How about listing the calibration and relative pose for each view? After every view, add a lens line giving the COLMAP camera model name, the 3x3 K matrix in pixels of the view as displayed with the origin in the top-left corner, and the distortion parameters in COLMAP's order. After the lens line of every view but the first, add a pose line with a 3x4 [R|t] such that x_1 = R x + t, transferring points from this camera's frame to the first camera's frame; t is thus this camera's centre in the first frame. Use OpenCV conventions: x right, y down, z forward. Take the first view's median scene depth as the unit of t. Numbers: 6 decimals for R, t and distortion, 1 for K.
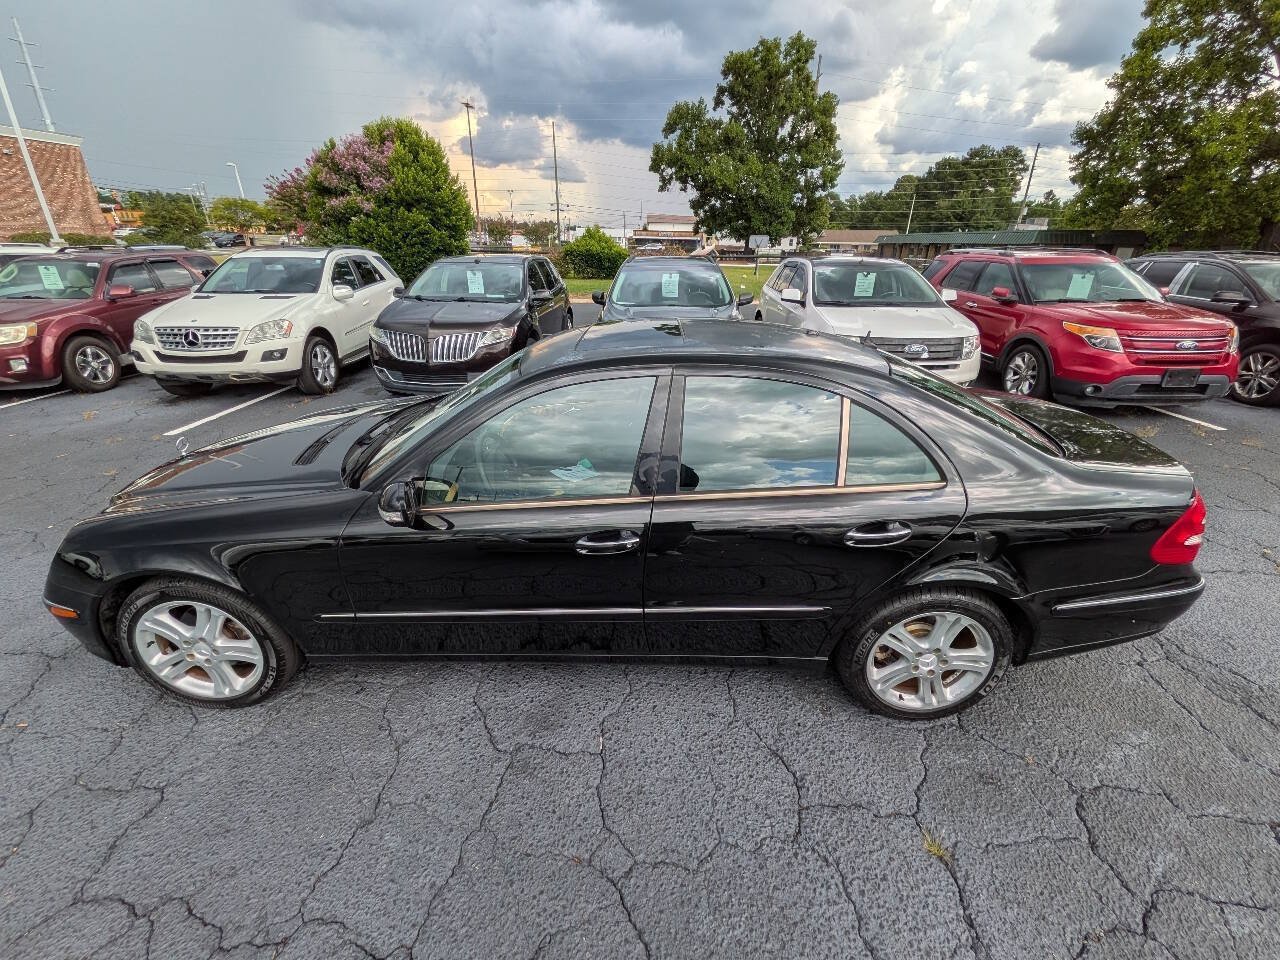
lens RADIAL K [[532.7, 0, 641.3], [0, 532.7, 483.9], [0, 0, 1]] dist [0.010682, -0.004468]
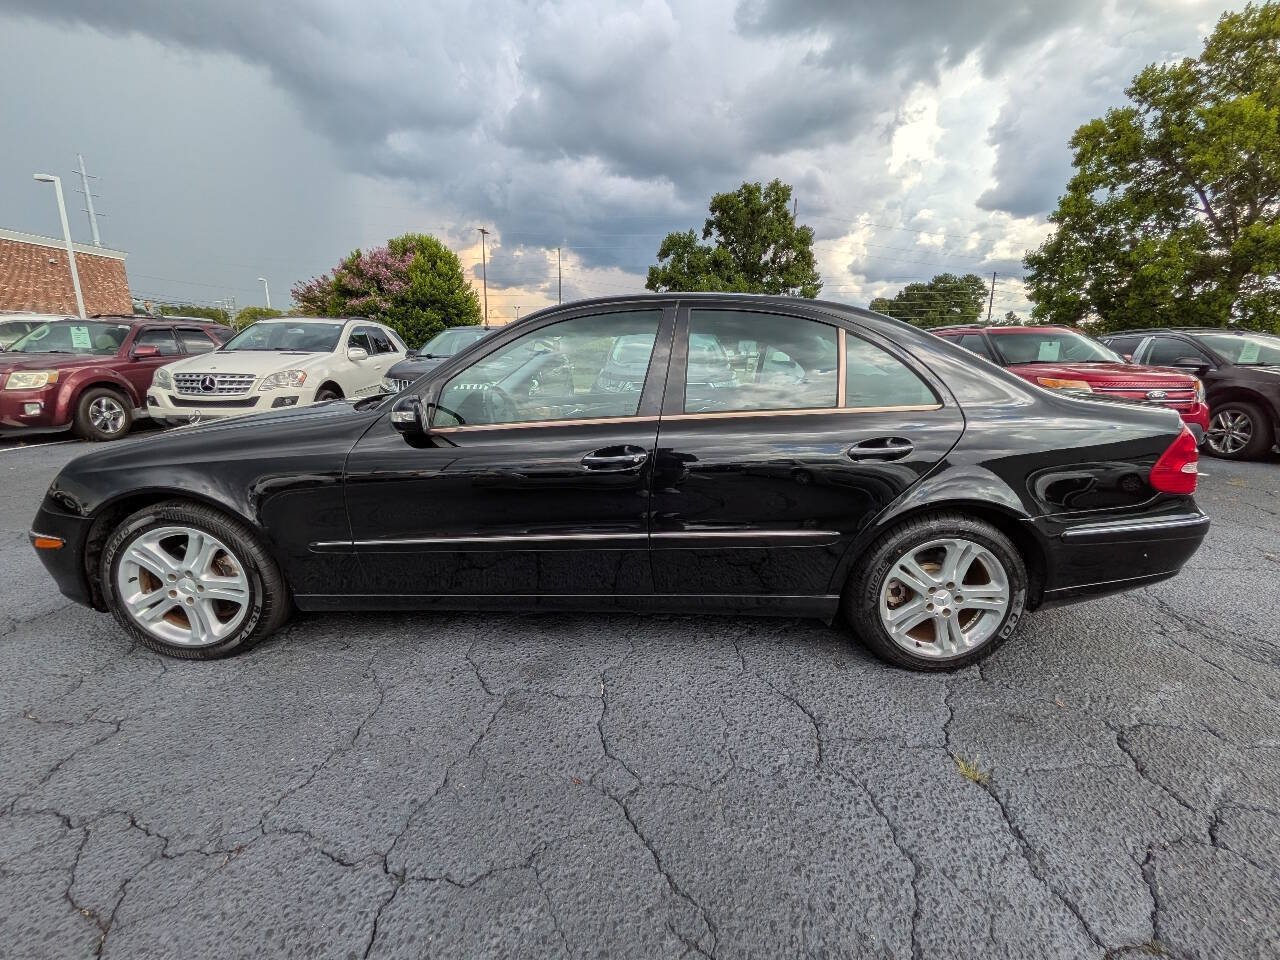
lens RADIAL K [[532.7, 0, 642.4], [0, 532.7, 481.4], [0, 0, 1]] dist [0.010682, -0.004468]
pose [[0.999899, 0.008531, 0.011374, -0.018542], [-0.006193, 0.981435, -0.191697, 0.301029], [-0.012798, 0.191607, 0.981388, 0.016300]]
